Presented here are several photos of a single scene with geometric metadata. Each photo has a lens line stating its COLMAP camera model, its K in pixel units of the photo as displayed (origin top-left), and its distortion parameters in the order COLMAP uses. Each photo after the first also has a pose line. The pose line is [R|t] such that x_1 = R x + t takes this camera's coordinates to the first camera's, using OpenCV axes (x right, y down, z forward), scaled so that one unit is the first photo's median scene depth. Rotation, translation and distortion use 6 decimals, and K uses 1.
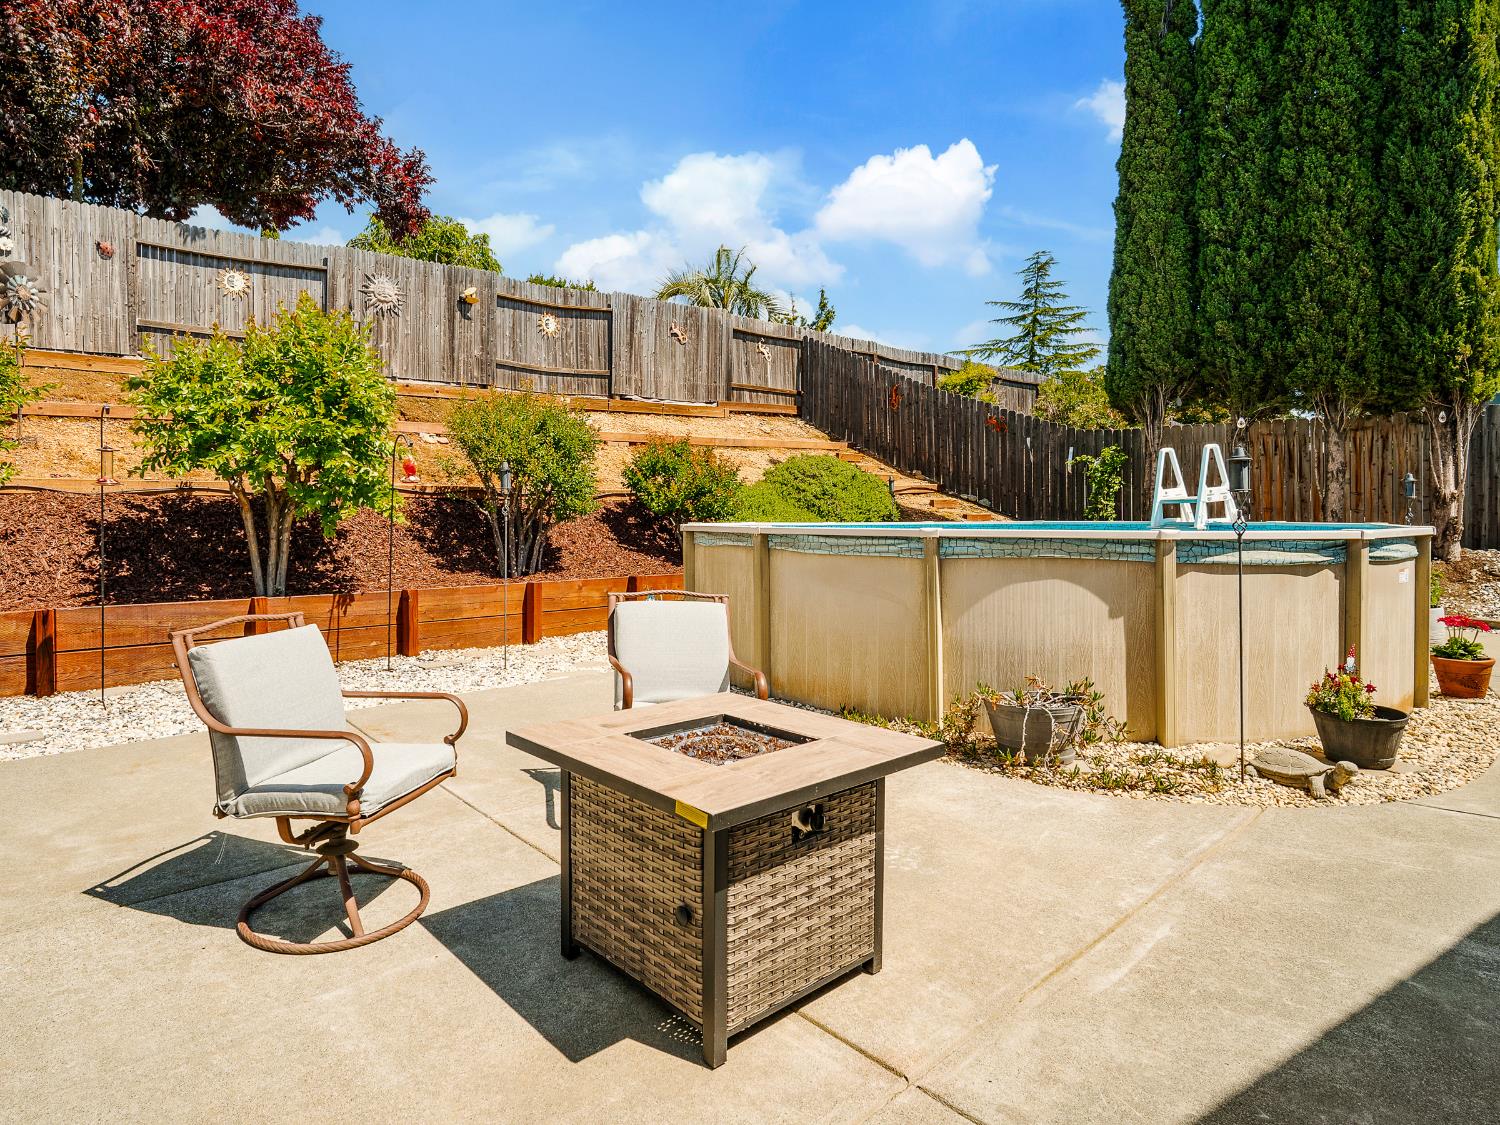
lens RADIAL K [[867.5, 0, 688.1], [0, 867.5, 495.9], [0, 0, 1]] dist [-0.005261, 0.001220]
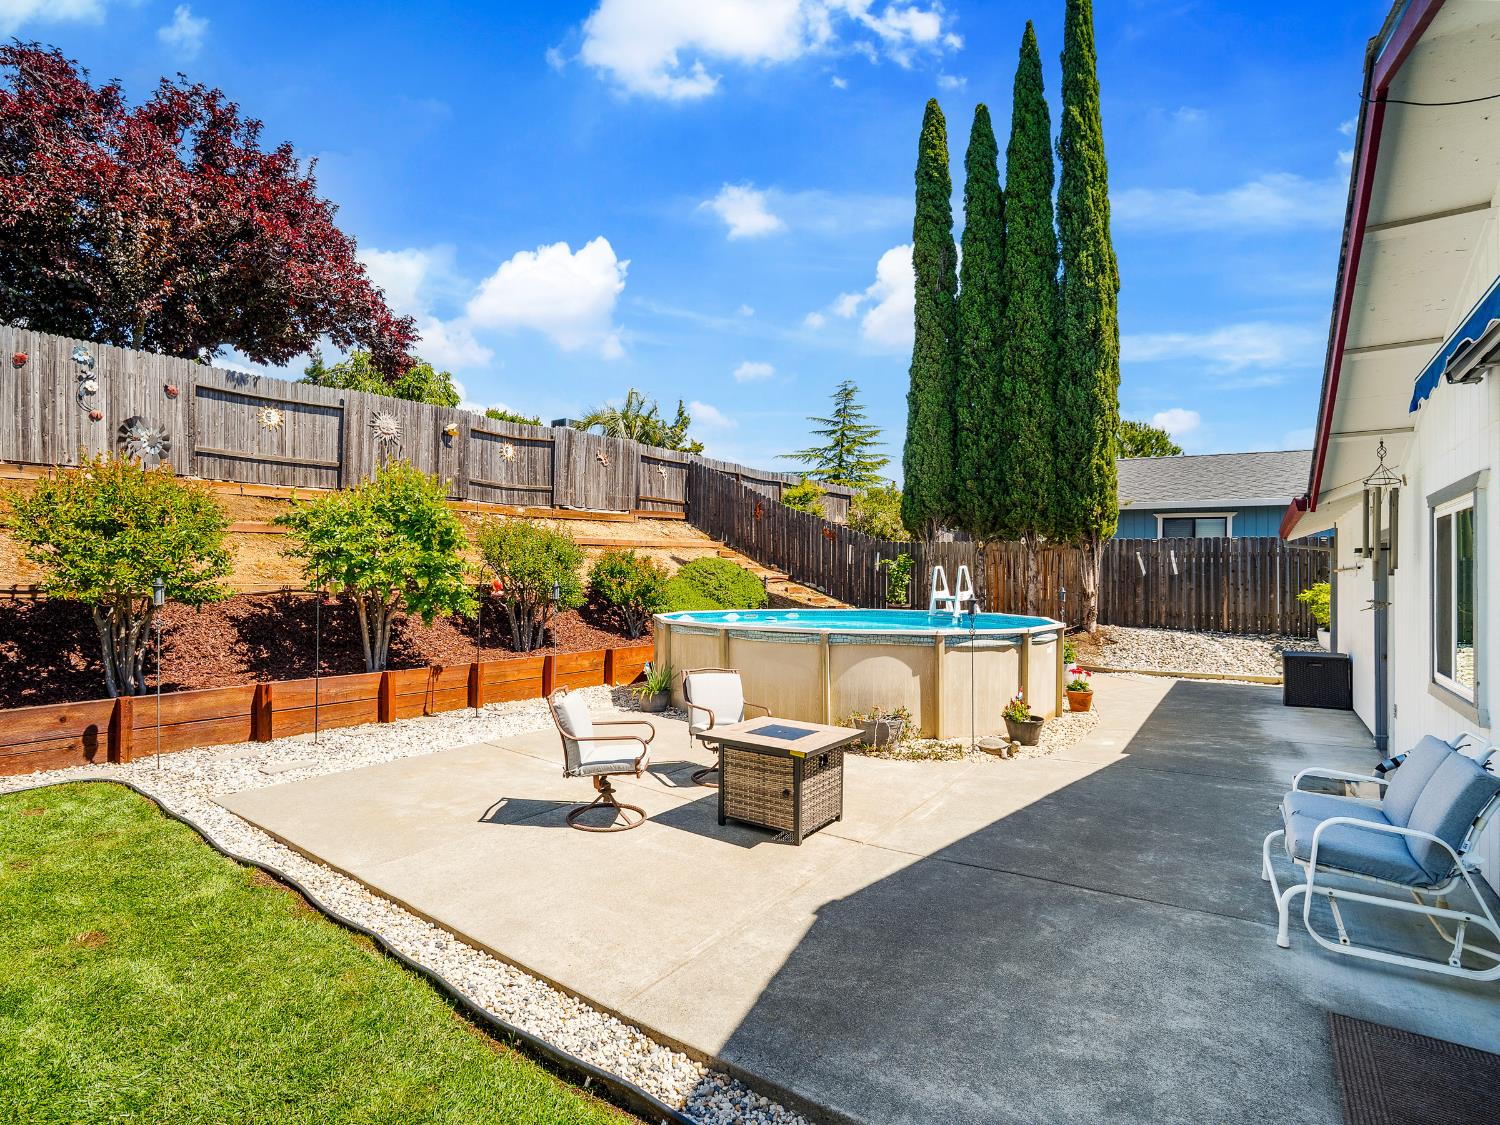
lens RADIAL K [[771.1, 0, 722.0], [0, 771.1, 544.3], [0, 0, 1]] dist [-0.002868, 0.001456]
pose [[0.972030, 0.017874, 0.234174, -0.152943], [-0.013475, 0.999702, -0.020368, -0.050189], [-0.234468, 0.016643, 0.971981, -0.262446]]
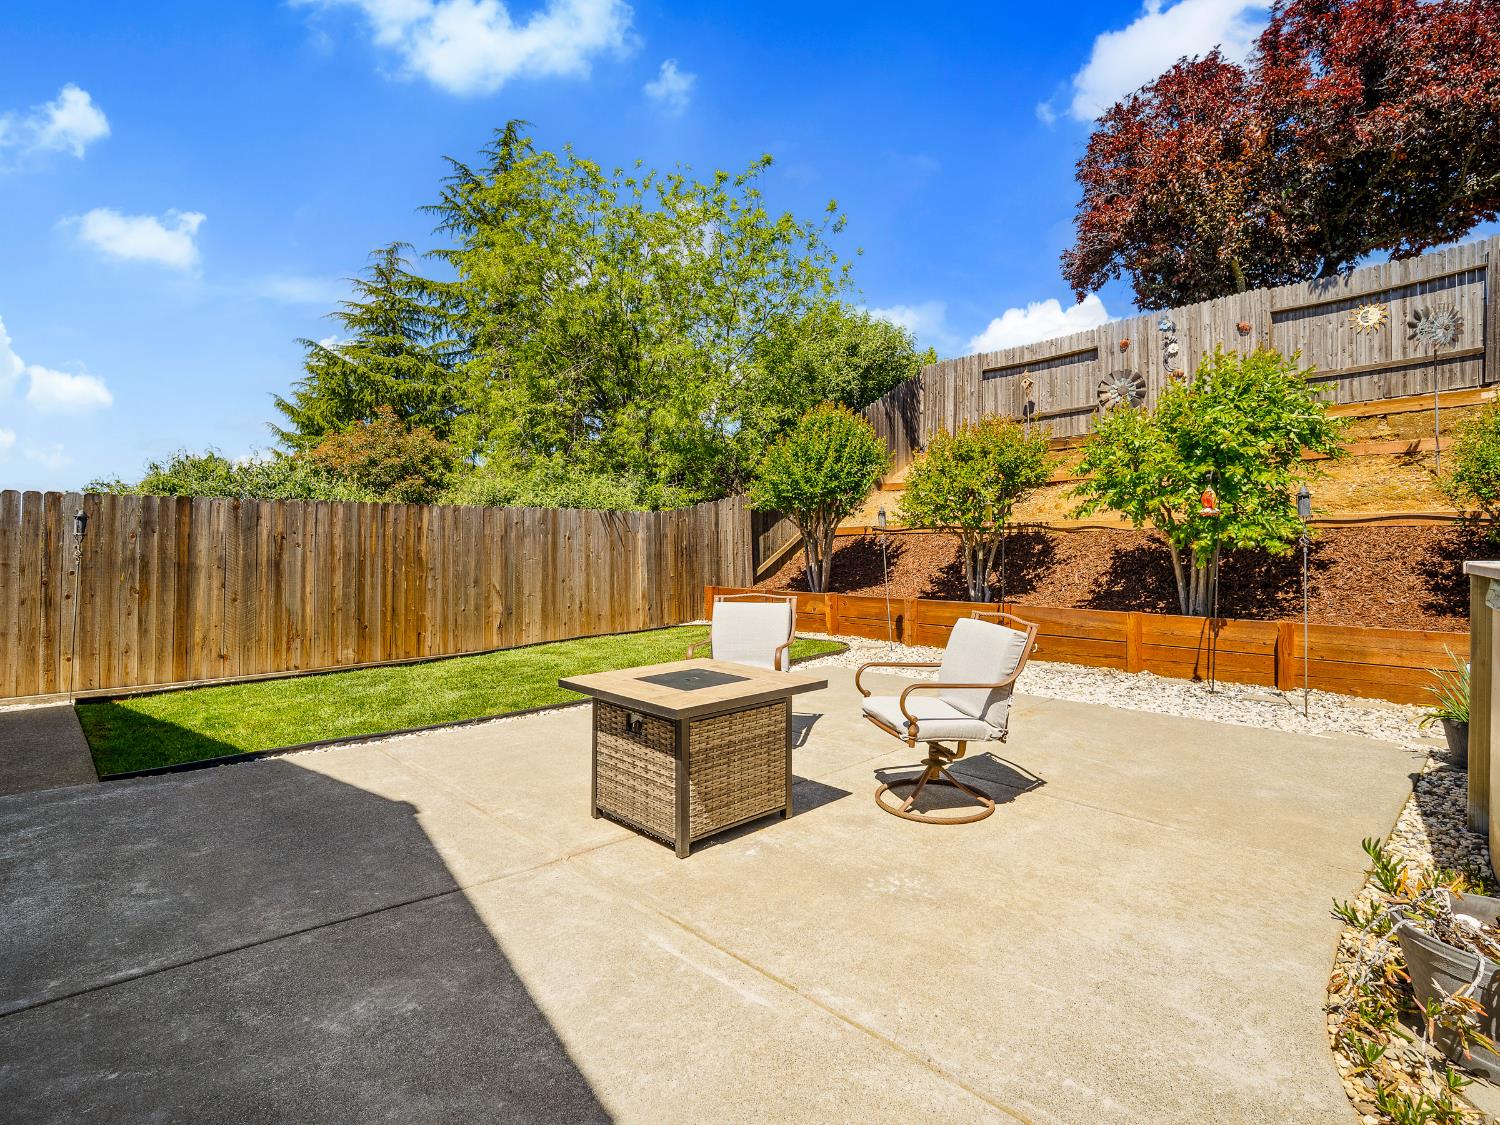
lens RADIAL K [[744.1, 0, 730.3], [0, 744.1, 537.0], [0, 0, 1]] dist [-0.010947, -0.000323]
pose [[0.033065, -0.011433, -0.999388, 0.328823], [0.017253, 0.999792, -0.010867, 0.006982], [0.999304, -0.016883, 0.033255, 0.236674]]
